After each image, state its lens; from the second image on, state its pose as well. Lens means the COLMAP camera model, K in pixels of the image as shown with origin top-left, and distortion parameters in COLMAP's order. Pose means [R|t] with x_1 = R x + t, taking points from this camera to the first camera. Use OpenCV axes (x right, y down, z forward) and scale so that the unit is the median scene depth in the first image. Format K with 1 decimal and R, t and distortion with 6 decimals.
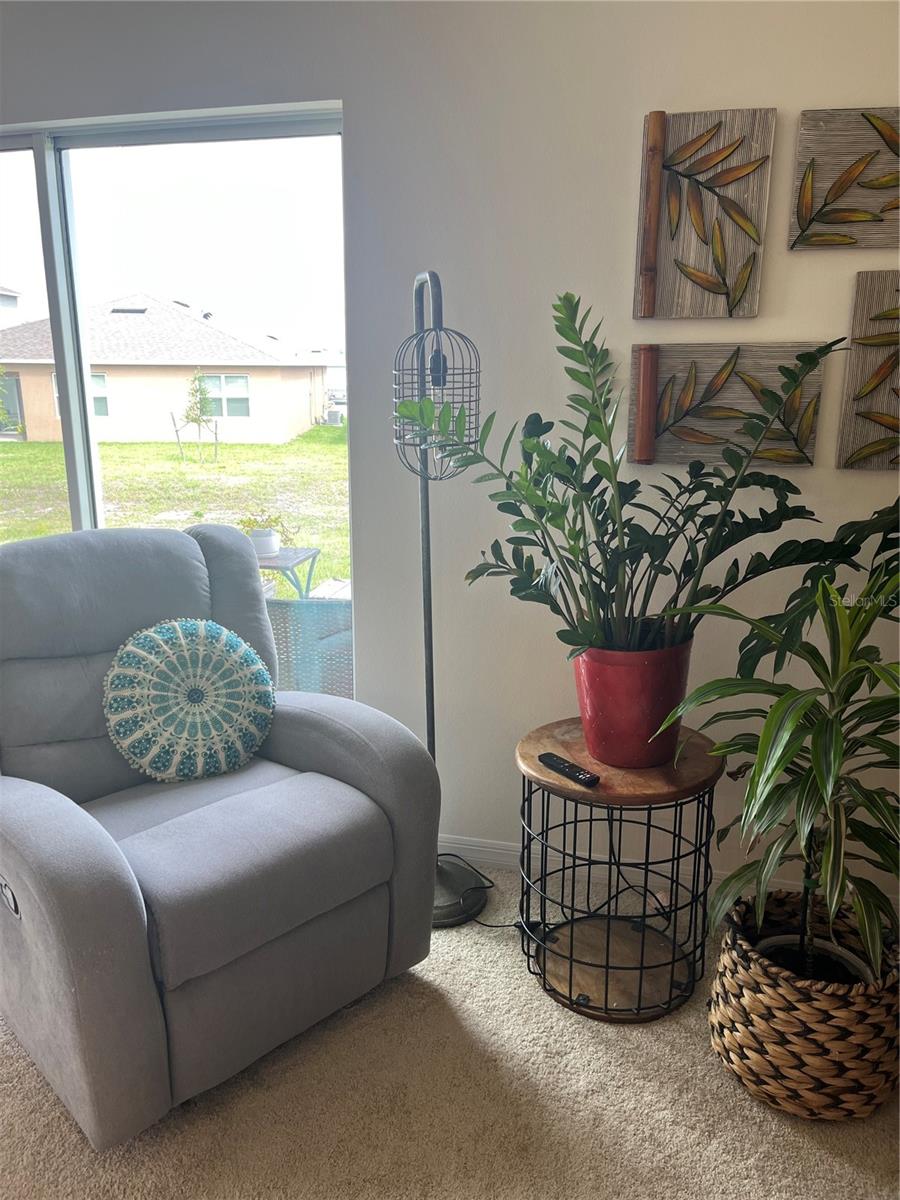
lens RADIAL K [[901.5, 0, 449.7], [0, 901.5, 609.1], [0, 0, 1]] dist [0.084825, -0.120940]
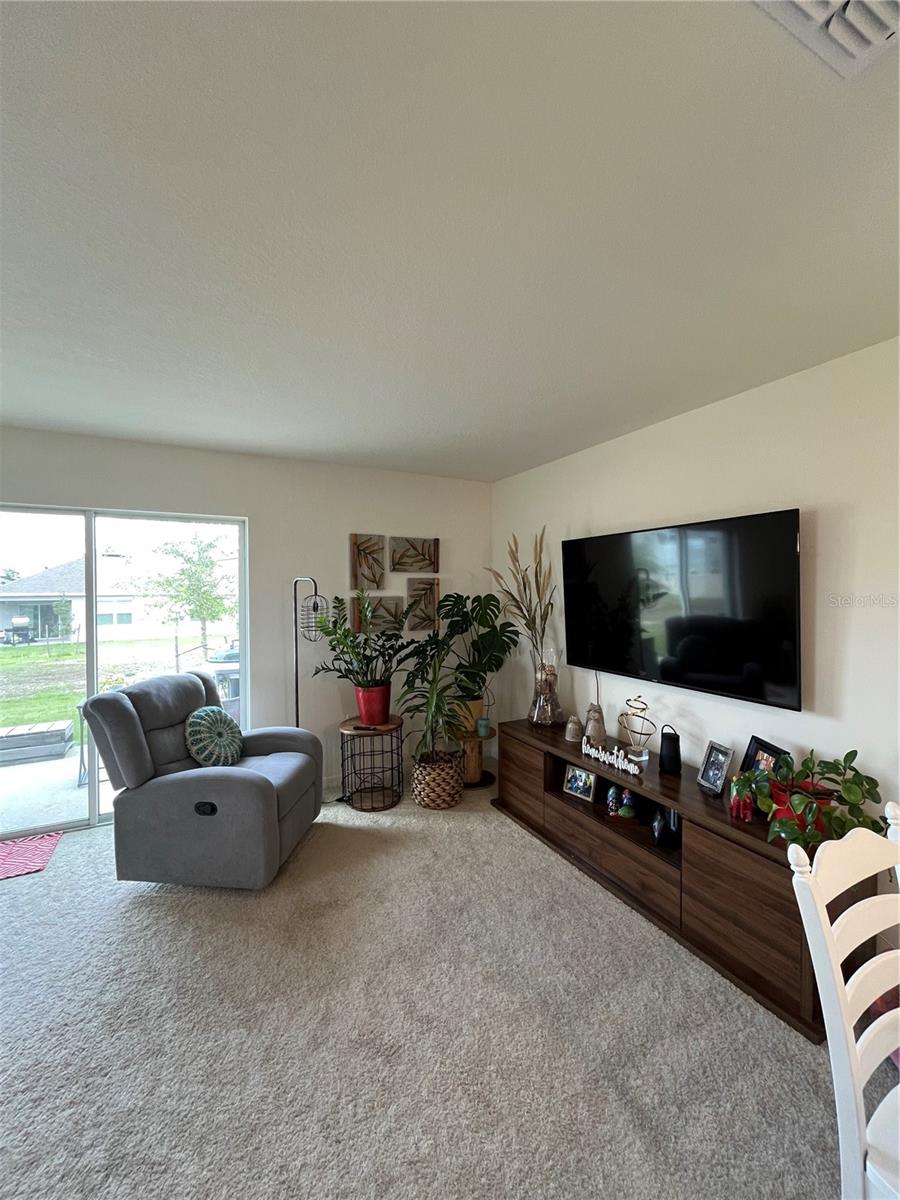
lens RADIAL K [[483.4, 0, 450.0], [0, 483.4, 600.0], [0, 0, 1]] dist [-0.006720, -0.000403]
pose [[0.745609, -0.021476, 0.666038, -0.736678], [0.180856, 0.968488, -0.171235, 0.082990], [-0.641372, 0.248131, 0.725998, -0.509402]]
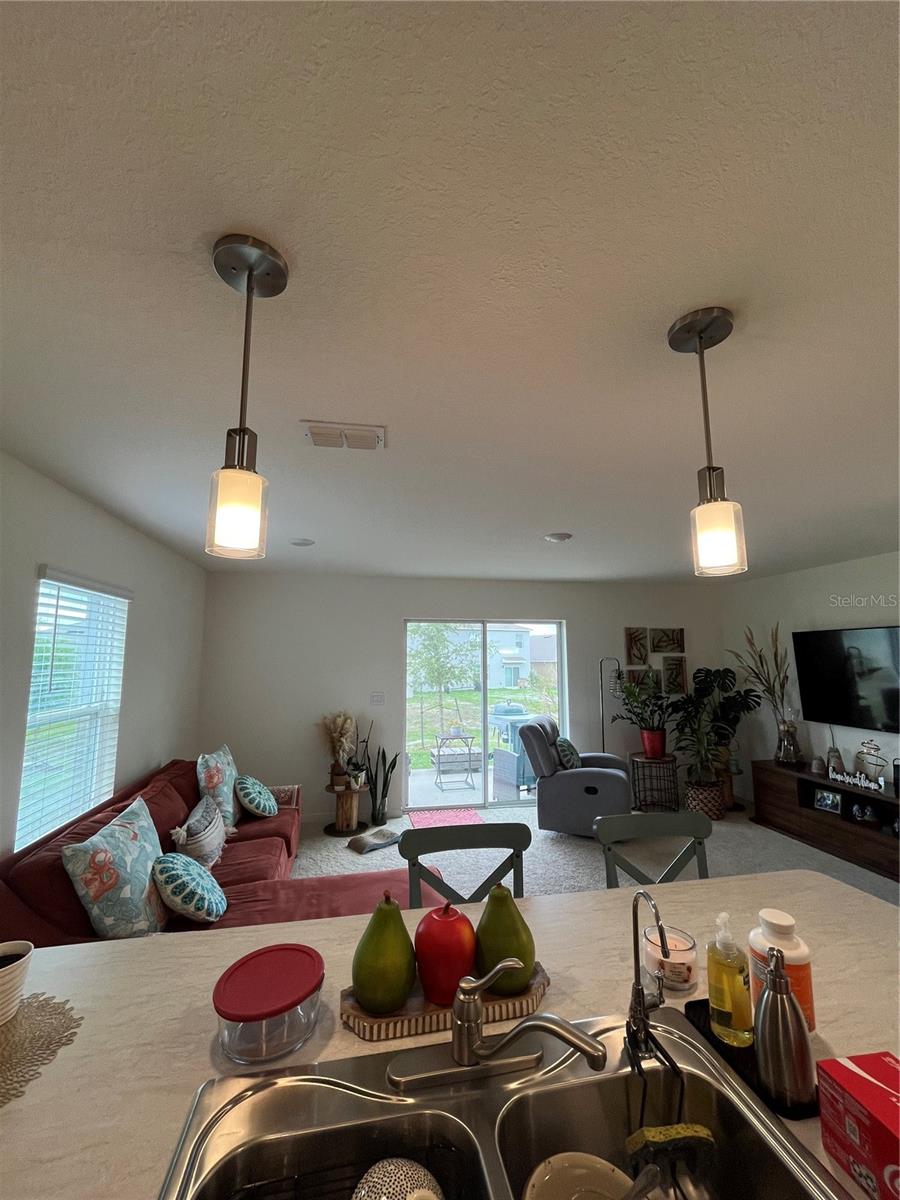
lens RADIAL K [[483.4, 0, 450.0], [0, 483.4, 600.0], [0, 0, 1]] dist [-0.006720, -0.000403]
pose [[0.902614, 0.045945, 0.427991, -1.900078], [0.117852, 0.929919, -0.348370, 0.155739], [-0.414003, 0.364884, 0.833943, -0.949085]]
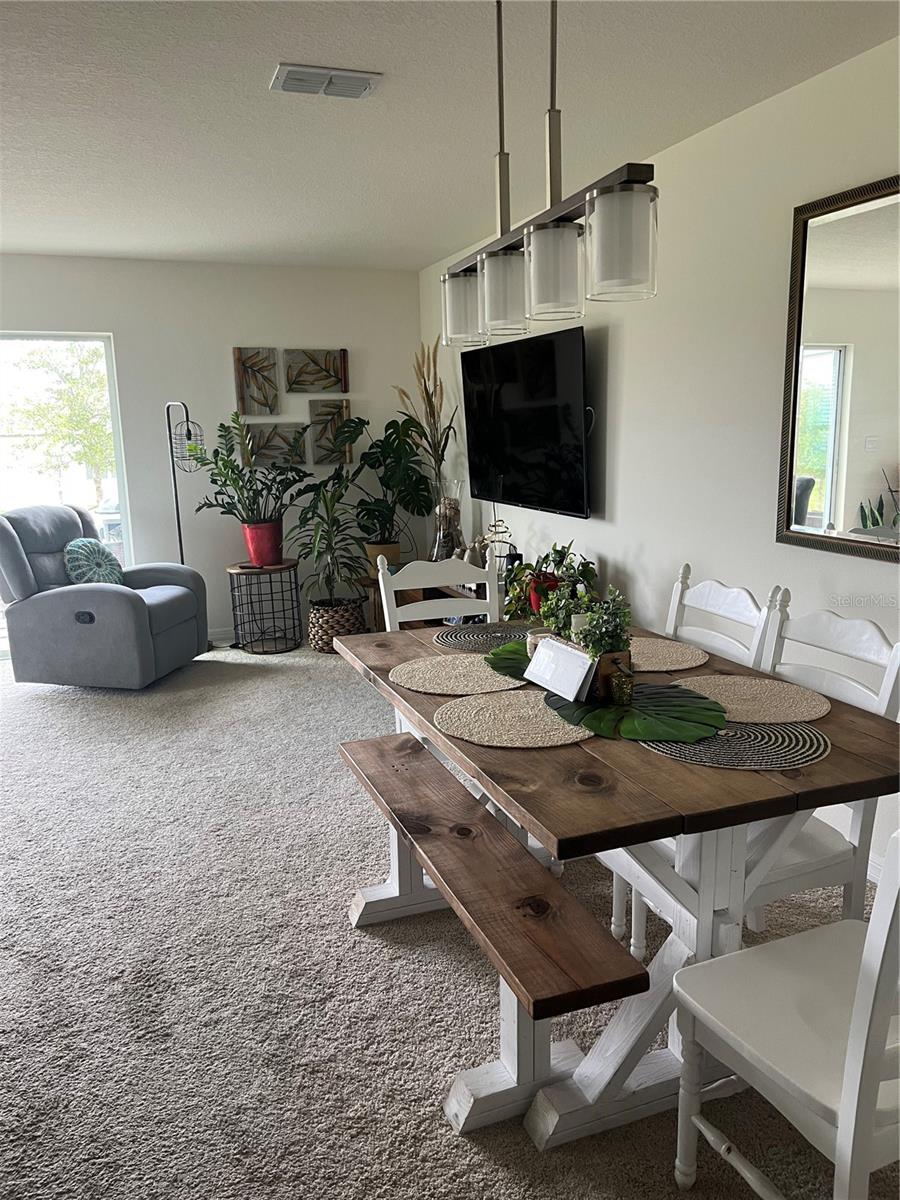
lens RADIAL K [[901.5, 0, 449.7], [0, 901.5, 609.1], [0, 0, 1]] dist [0.084825, -0.120940]
pose [[0.820619, -0.139193, 0.554264, -0.961305], [0.175165, 0.984465, -0.012111, 0.446025], [-0.543968, 0.107027, 0.832253, -1.732583]]
